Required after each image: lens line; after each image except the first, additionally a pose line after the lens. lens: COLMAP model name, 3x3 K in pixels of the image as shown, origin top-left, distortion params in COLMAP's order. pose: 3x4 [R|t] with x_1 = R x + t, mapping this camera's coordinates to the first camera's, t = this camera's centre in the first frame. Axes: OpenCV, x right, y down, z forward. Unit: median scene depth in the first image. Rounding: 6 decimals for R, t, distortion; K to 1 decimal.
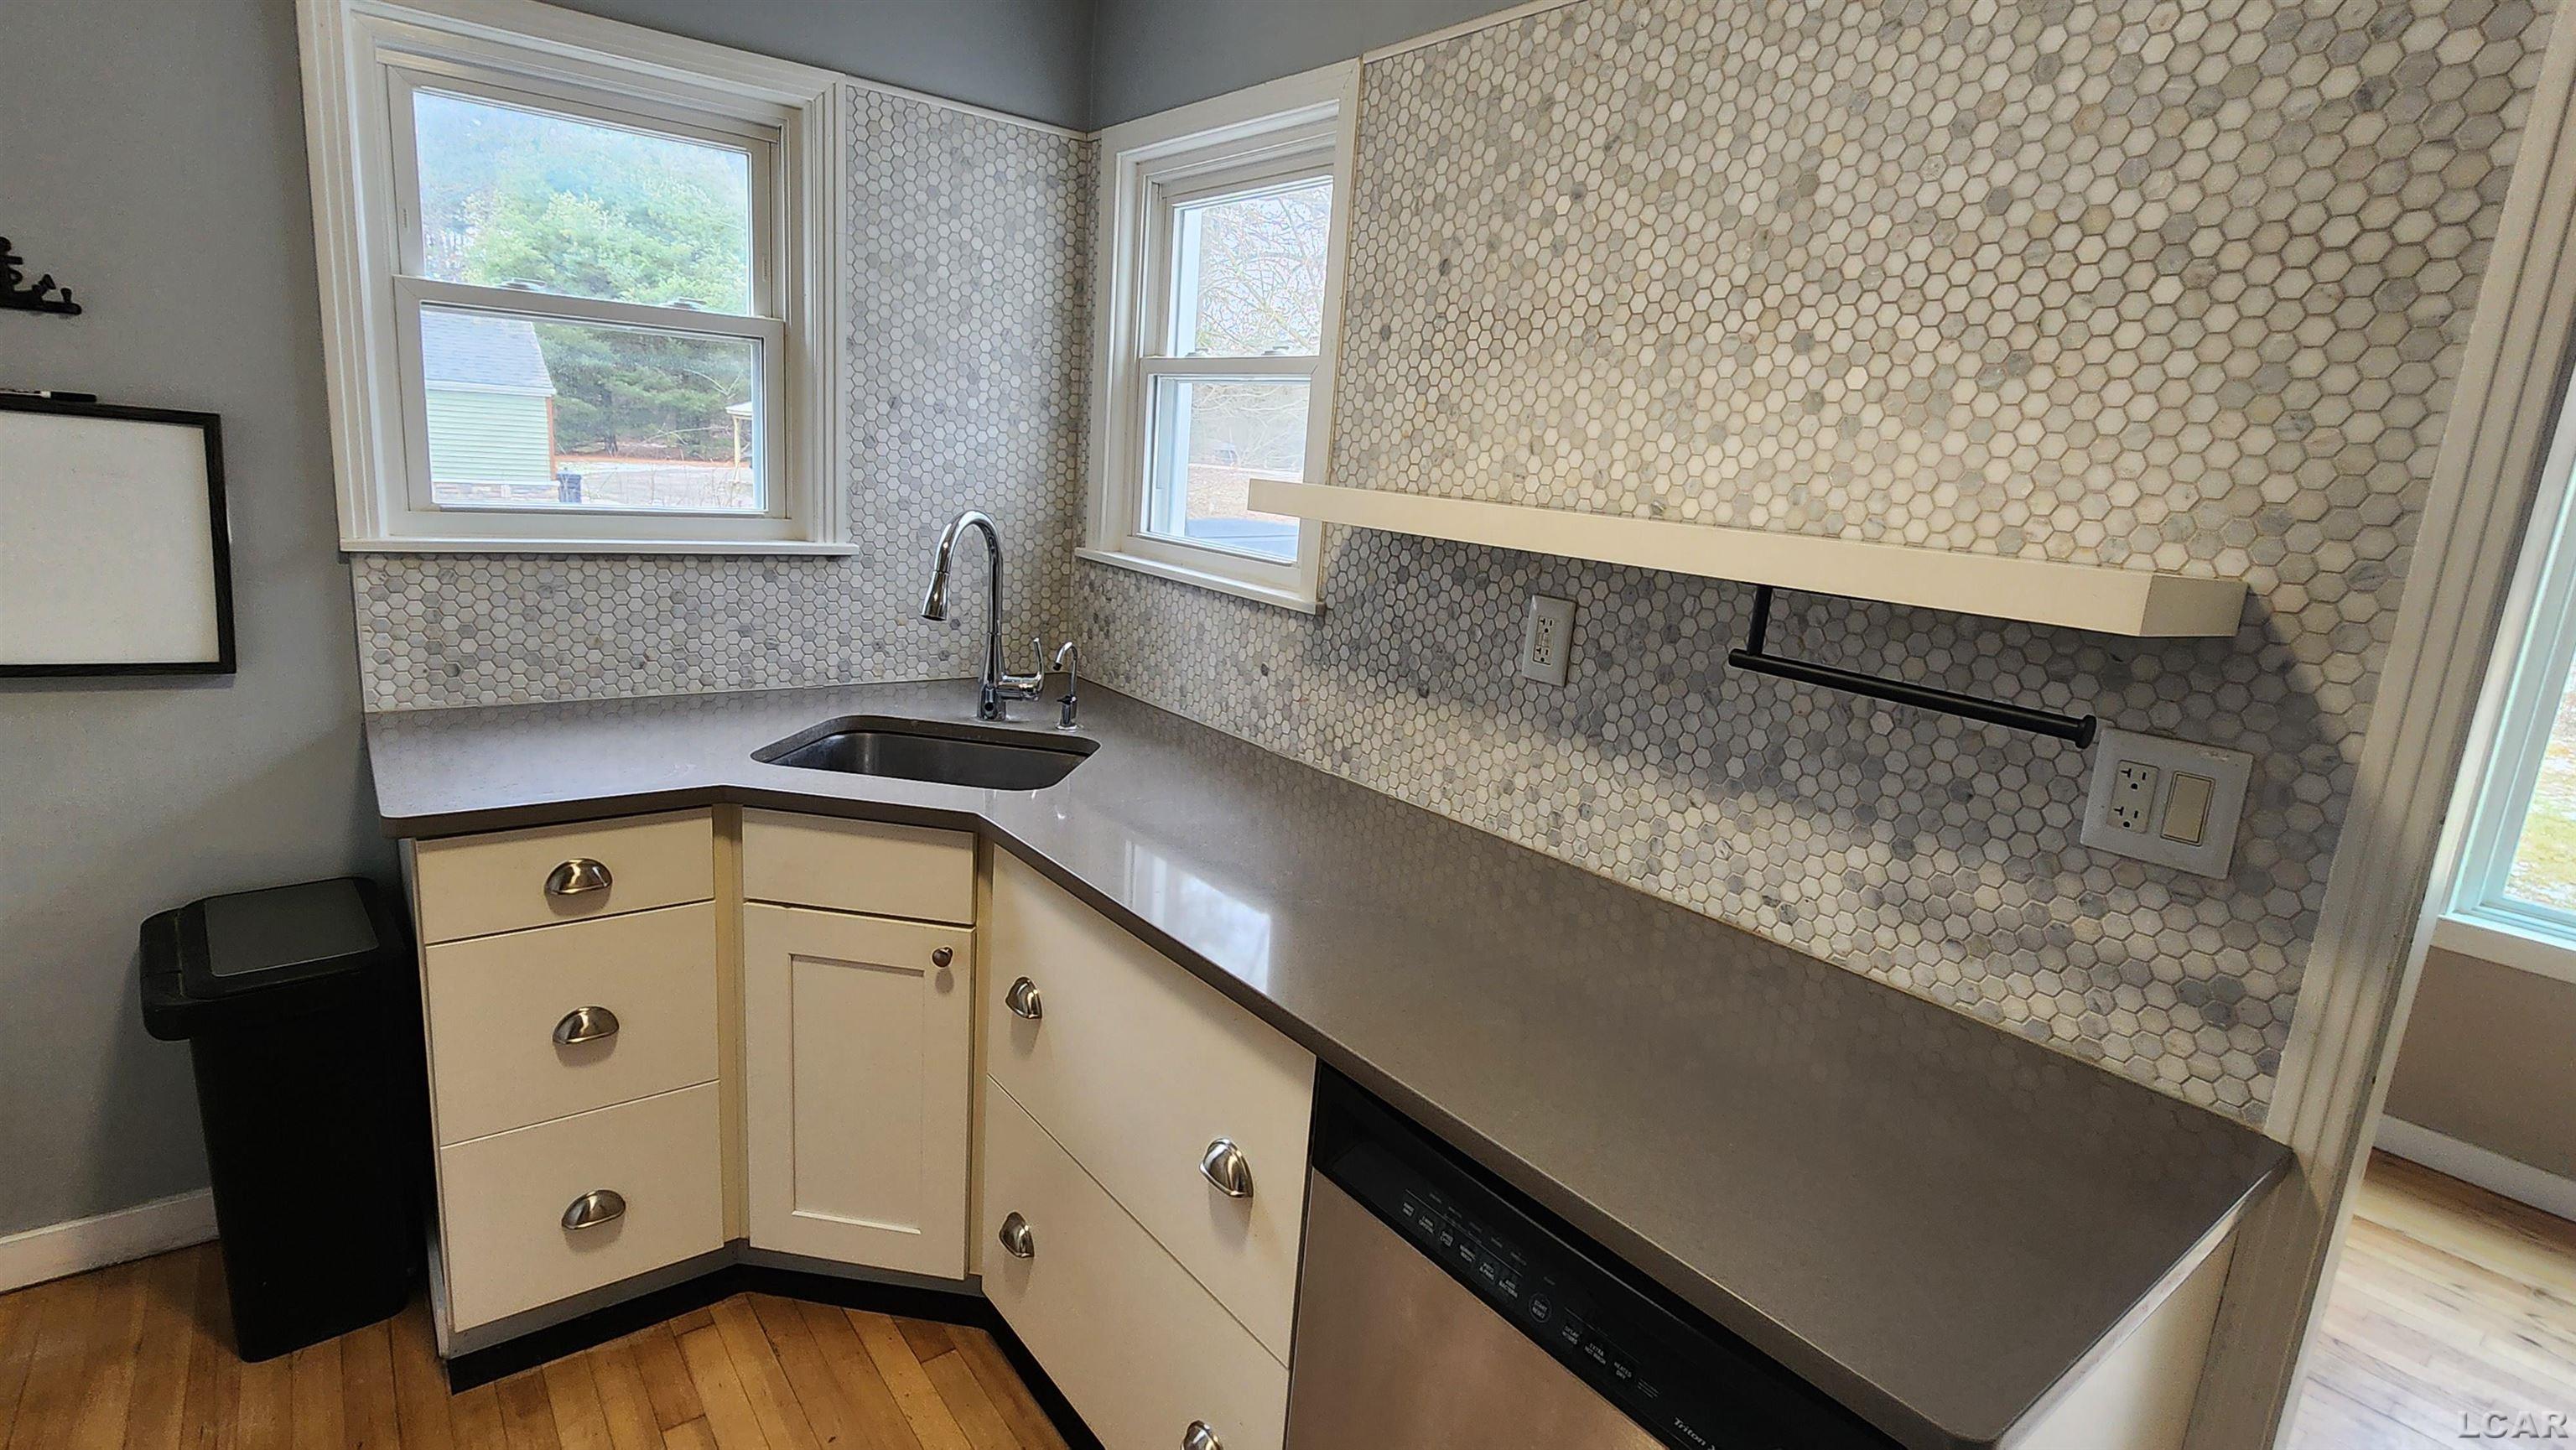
lens RADIAL K [[1233.5, 0, 1267.3], [0, 1233.5, 711.1], [0, 0, 1]] dist [0.000066, 0.000705]
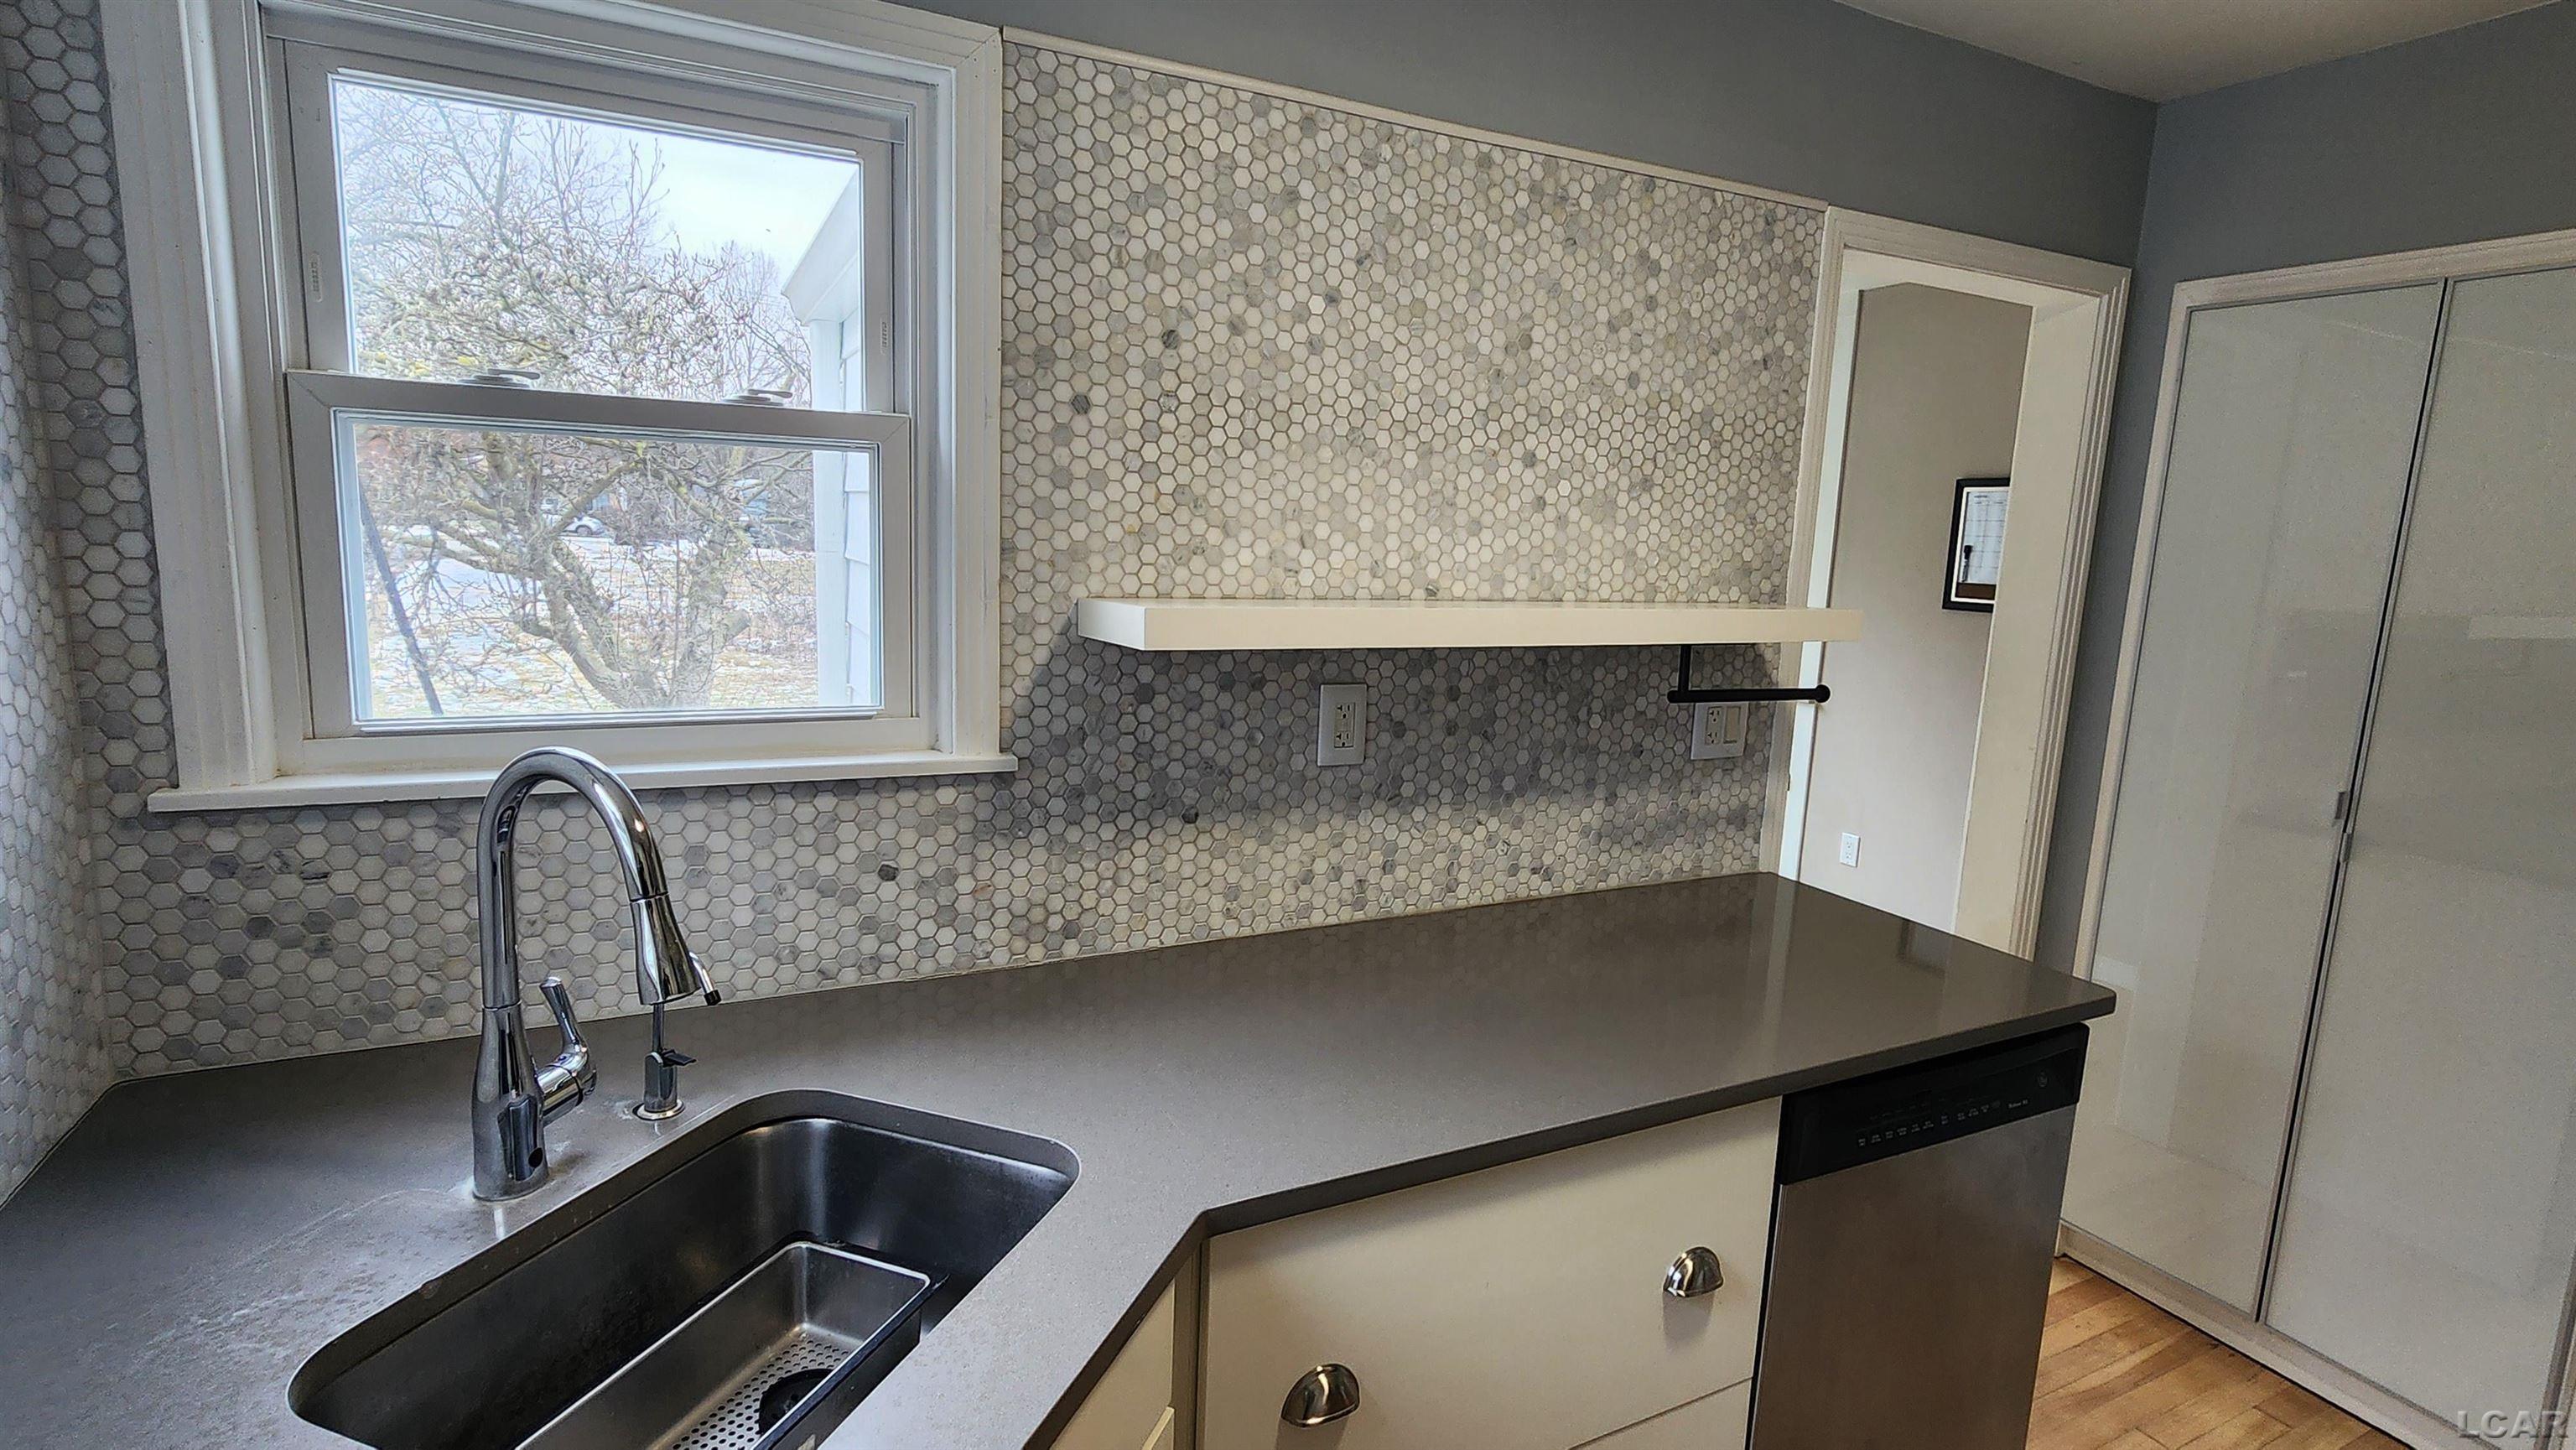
lens RADIAL K [[1233.5, 0, 1268.6], [0, 1233.5, 728.2], [0, 0, 1]] dist [0.000066, 0.000705]
pose [[0.191806, -0.218050, 0.956904, -0.848543], [0.186268, 0.965373, 0.182643, -0.278418], [-0.963595, 0.143209, 0.225781, 0.896513]]
